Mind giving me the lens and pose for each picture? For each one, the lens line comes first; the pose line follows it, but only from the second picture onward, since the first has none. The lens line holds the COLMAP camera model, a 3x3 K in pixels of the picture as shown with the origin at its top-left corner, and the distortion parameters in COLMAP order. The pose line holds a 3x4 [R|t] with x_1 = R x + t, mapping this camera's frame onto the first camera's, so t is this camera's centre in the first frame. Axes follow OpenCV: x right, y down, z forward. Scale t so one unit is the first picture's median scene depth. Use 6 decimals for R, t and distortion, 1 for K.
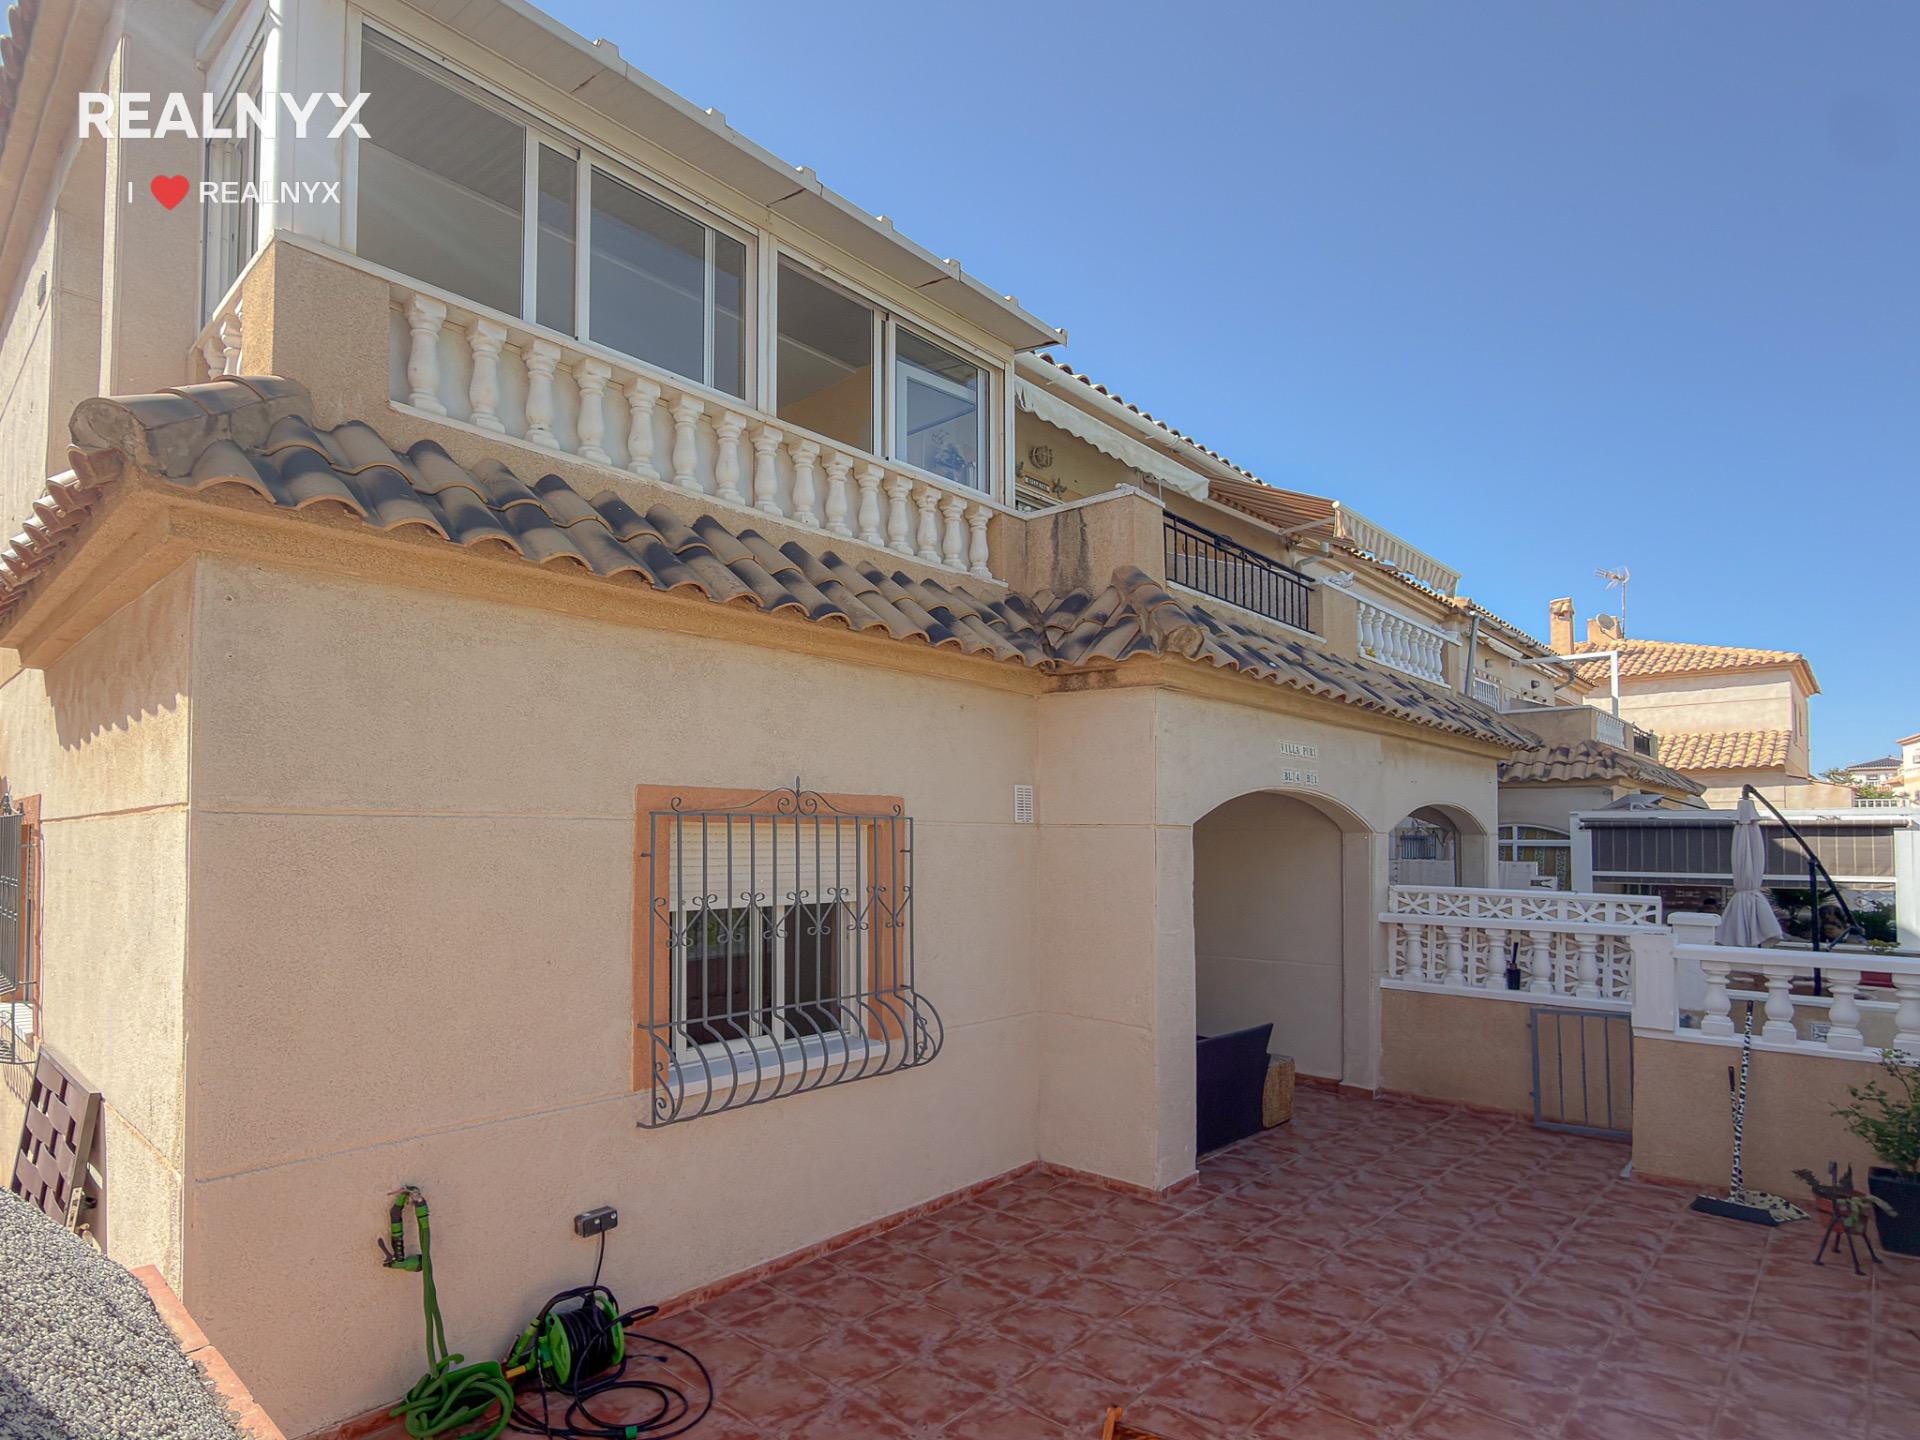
lens RADIAL K [[1127.7, 0, 757.2], [0, 1127.7, 819.2], [0, 0, 1]] dist [0.004676, 0.000115]
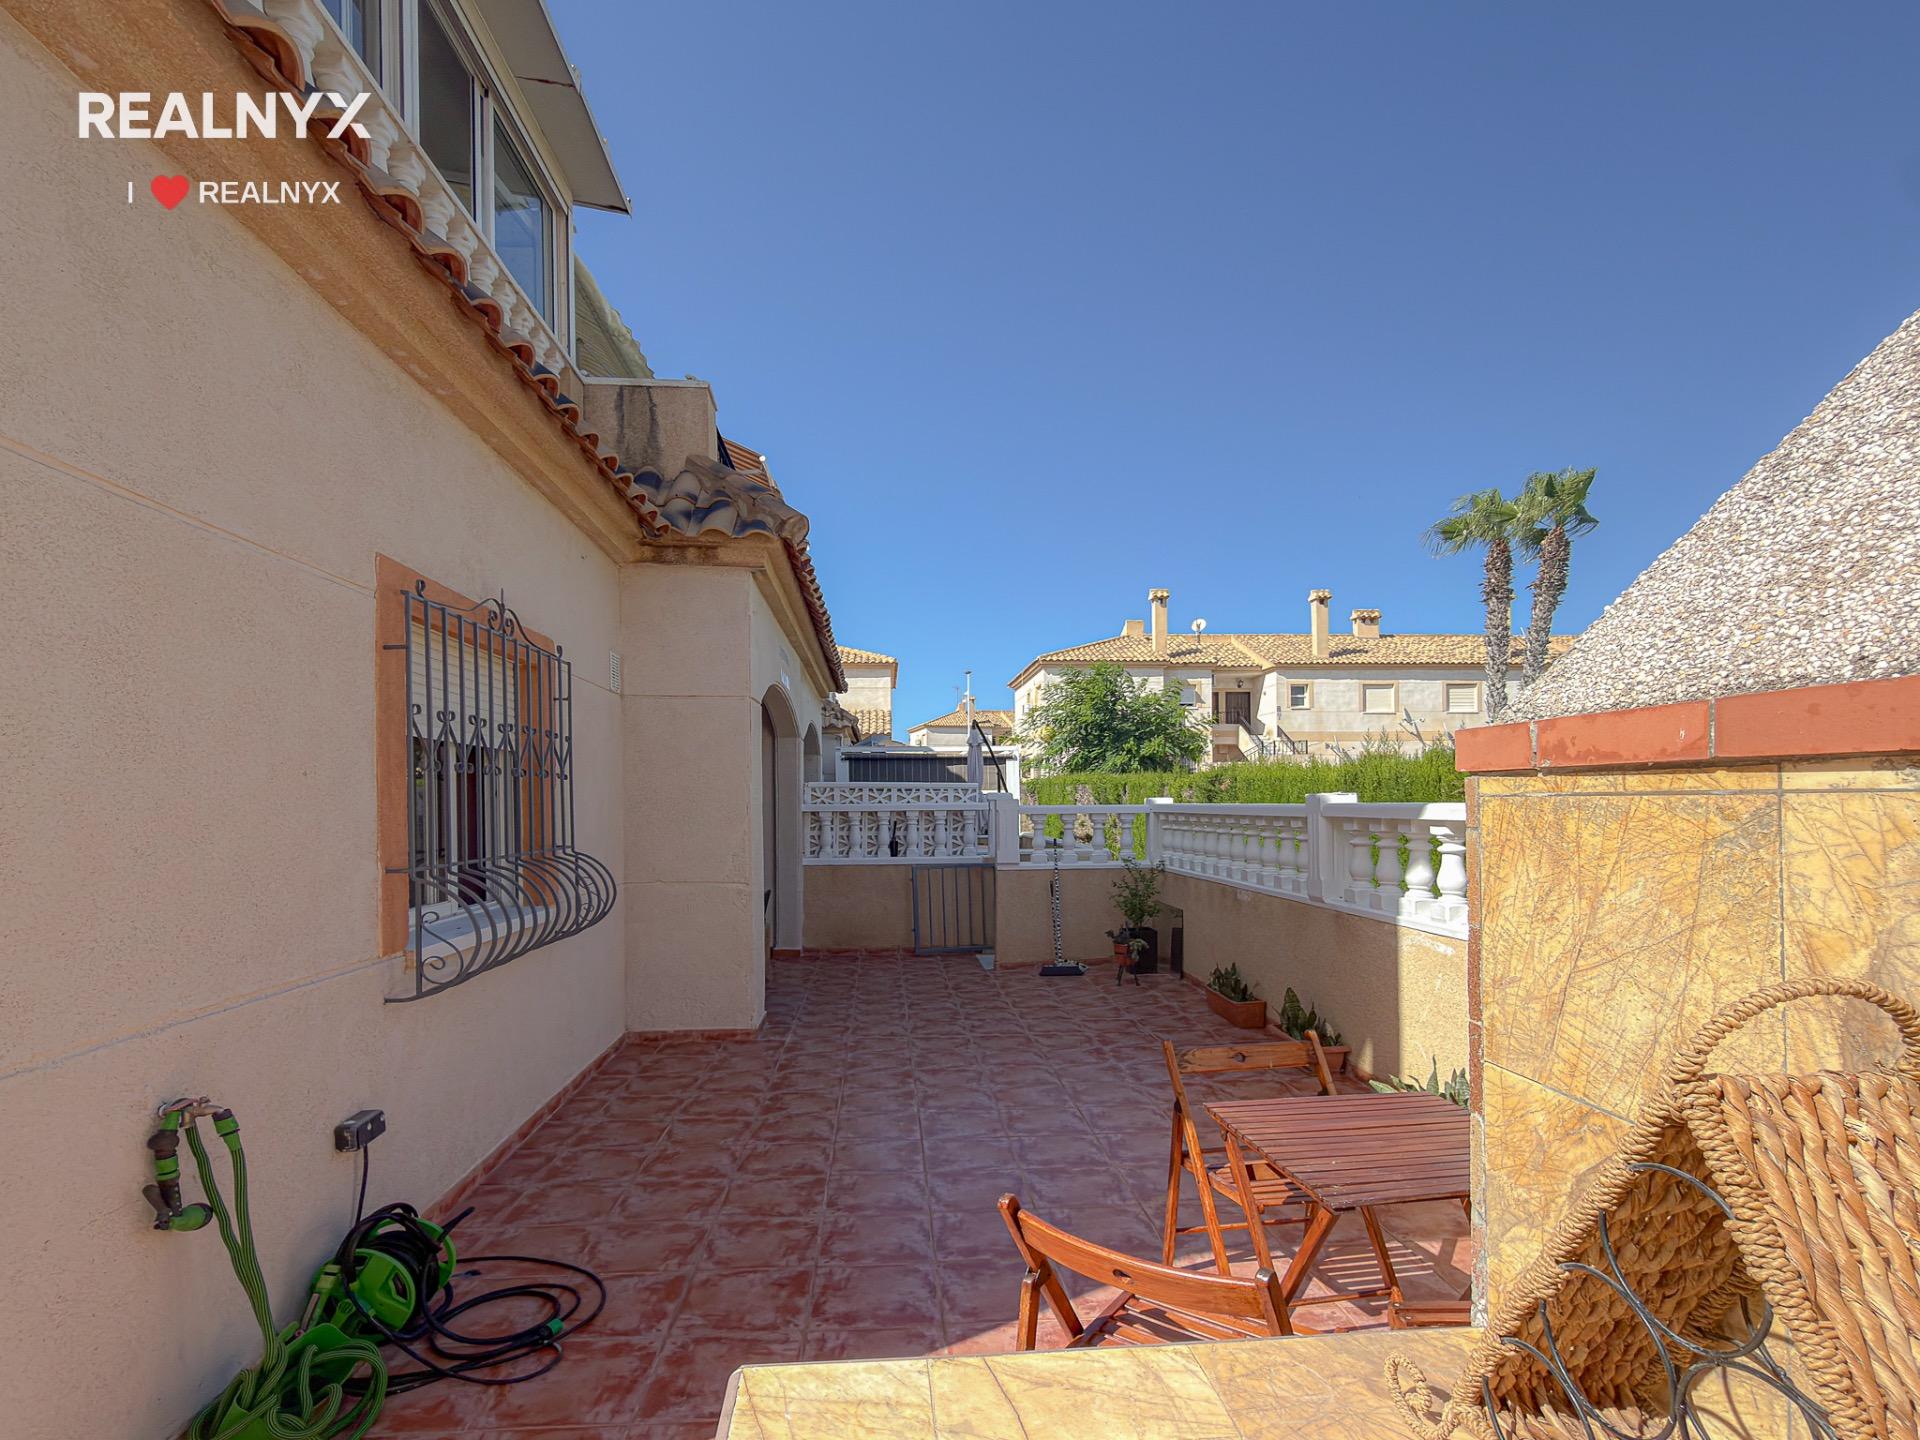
lens RADIAL K [[1073.8, 0, 1013.2], [0, 1073.8, 810.8], [0, 0, 1]] dist [0.018178, 0.002281]
pose [[0.595651, -0.011285, 0.803164, -0.357503], [0.000235, 0.999904, 0.013875, 0.108457], [-0.803244, -0.008076, 0.595596, 0.185693]]
